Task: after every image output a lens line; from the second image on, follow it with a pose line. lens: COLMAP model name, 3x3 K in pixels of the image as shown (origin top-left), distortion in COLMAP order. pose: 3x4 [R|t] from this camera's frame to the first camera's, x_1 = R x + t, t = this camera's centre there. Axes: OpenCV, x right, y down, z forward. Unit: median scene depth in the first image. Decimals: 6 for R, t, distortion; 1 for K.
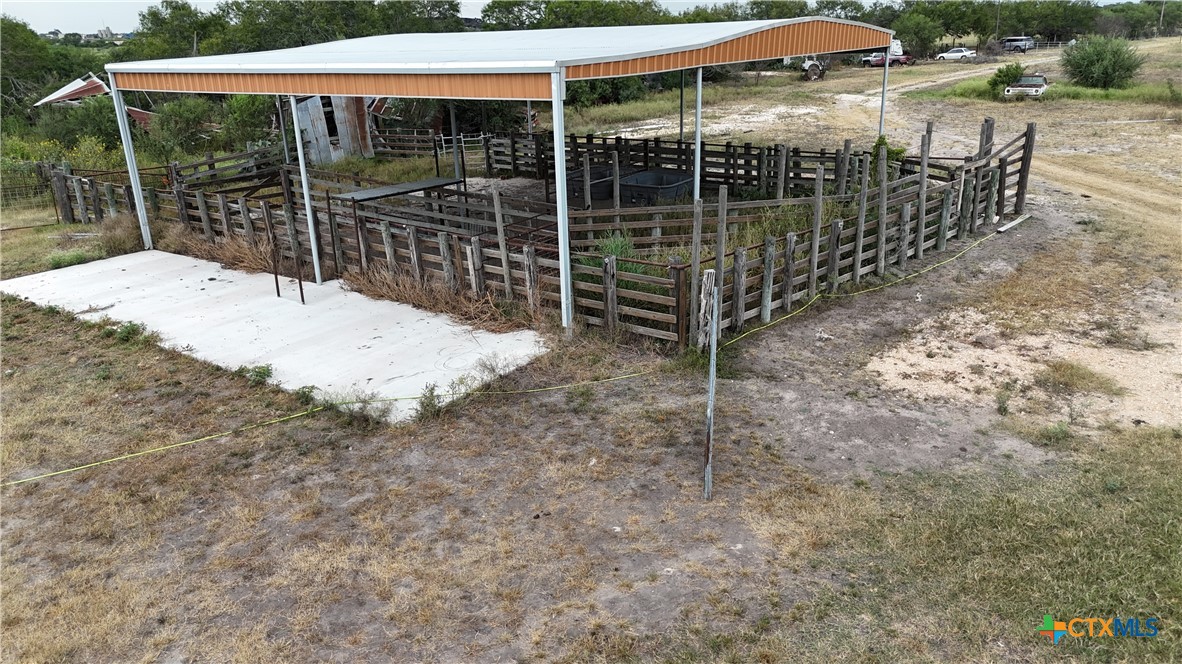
lens RADIAL K [[868.1, 0, 595.1], [0, 868.1, 333.7], [0, 0, 1]] dist [0.069382, -0.058134]
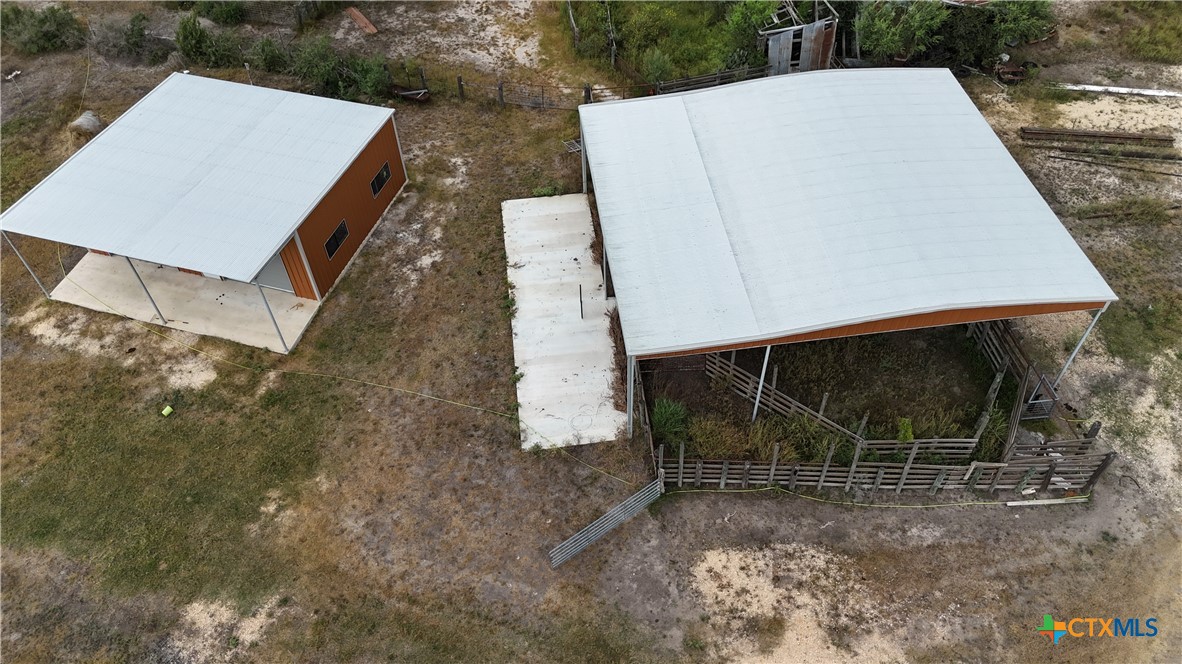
lens RADIAL K [[868.1, 0, 595.1], [0, 868.1, 333.7], [0, 0, 1]] dist [0.069382, -0.058134]
pose [[0.684098, 0.550854, -0.478090, 0.697327], [-0.233446, 0.786344, 0.571985, -1.231984], [0.691023, -0.279686, 0.666531, -0.318240]]
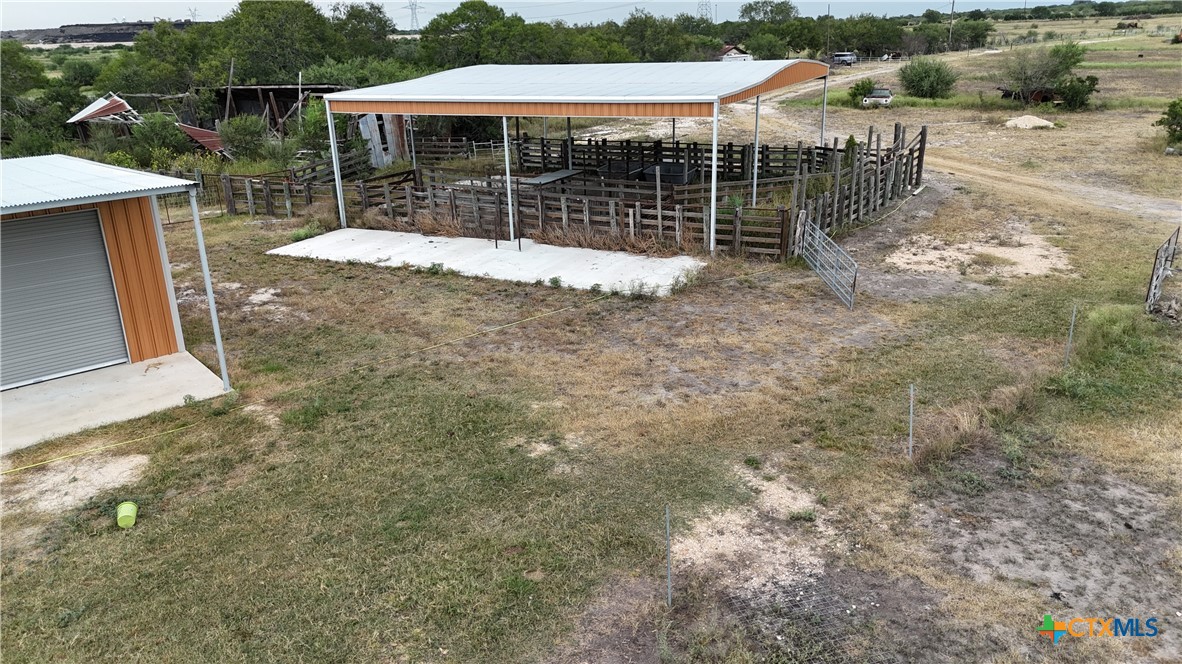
lens RADIAL K [[868.1, 0, 595.1], [0, 868.1, 333.7], [0, 0, 1]] dist [0.069382, -0.058134]
pose [[0.981340, -0.058772, 0.183080, -0.537353], [0.059755, 0.998213, 0.000146, 0.130626], [-0.182762, 0.010797, 0.983098, -0.584611]]
